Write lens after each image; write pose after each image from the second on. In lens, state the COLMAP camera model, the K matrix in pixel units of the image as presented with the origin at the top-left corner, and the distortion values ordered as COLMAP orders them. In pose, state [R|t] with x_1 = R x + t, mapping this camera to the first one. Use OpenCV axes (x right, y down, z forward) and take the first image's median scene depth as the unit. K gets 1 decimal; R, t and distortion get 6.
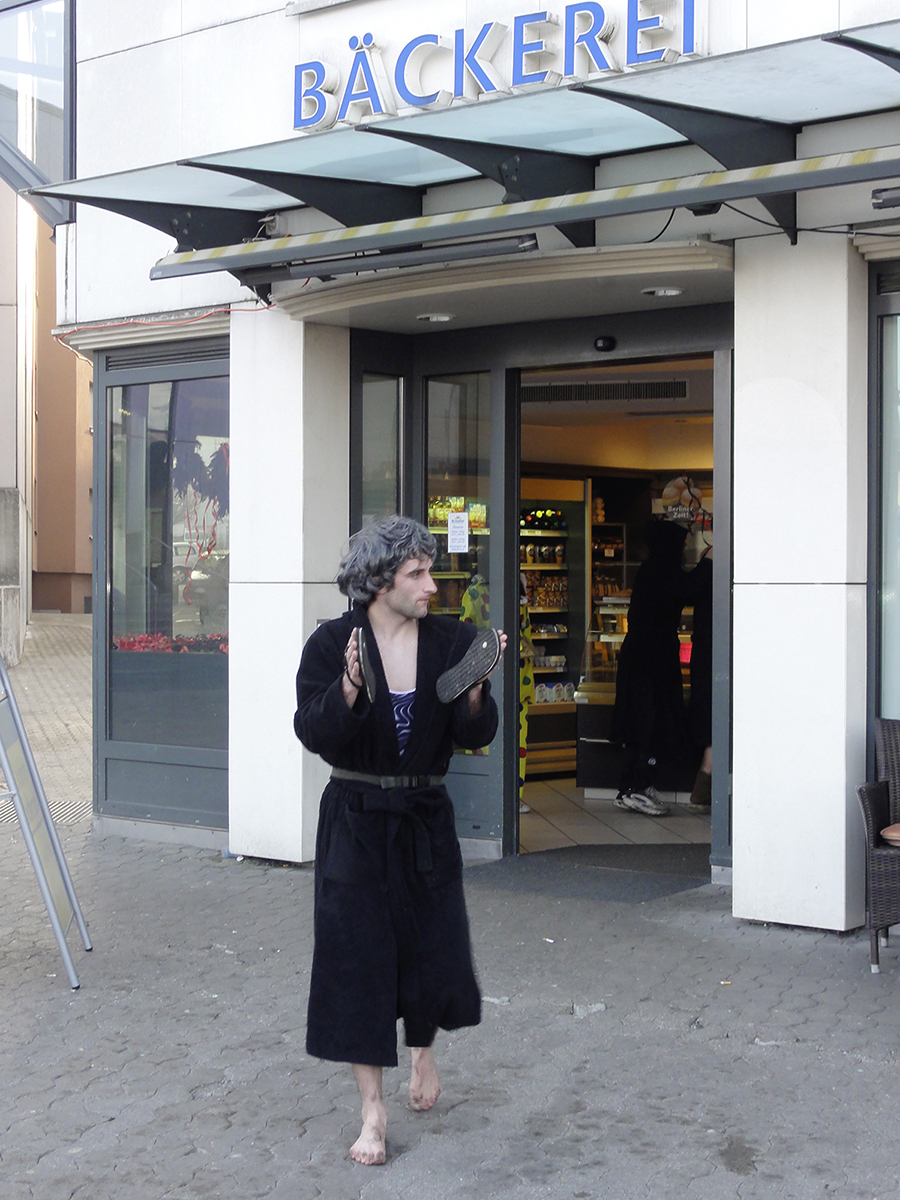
lens RADIAL K [[1877.8, 0, 449.7], [0, 1877.8, 598.7], [0, 0, 1]] dist [-0.017194, 0.000000]
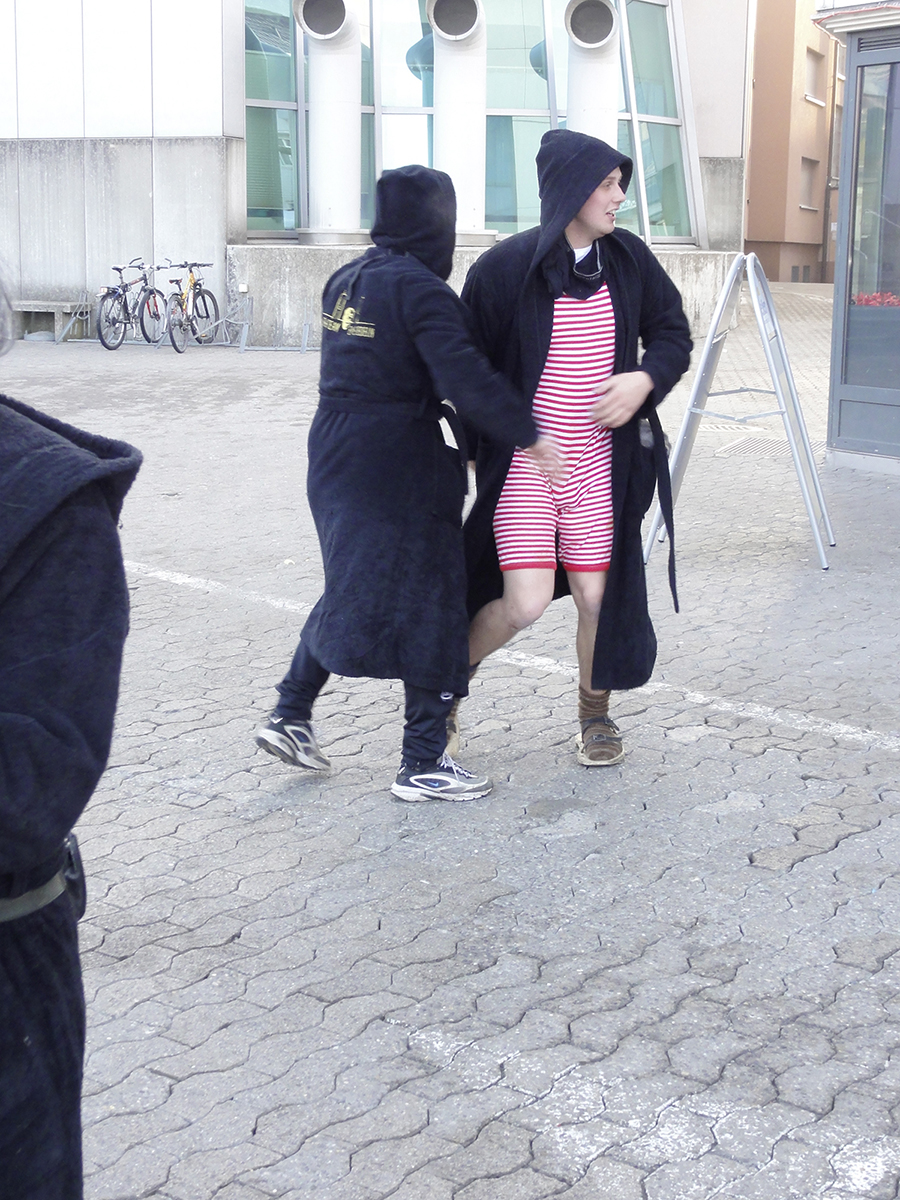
lens RADIAL K [[1877.8, 0, 449.2], [0, 1877.8, 599.0], [0, 0, 1]] dist [-0.017194, 0.000000]
pose [[0.933885, 0.075827, -0.349441, 0.003881], [-0.014490, 0.984479, 0.174901, 0.007936], [0.357280, -0.158274, 0.920489, -0.171325]]
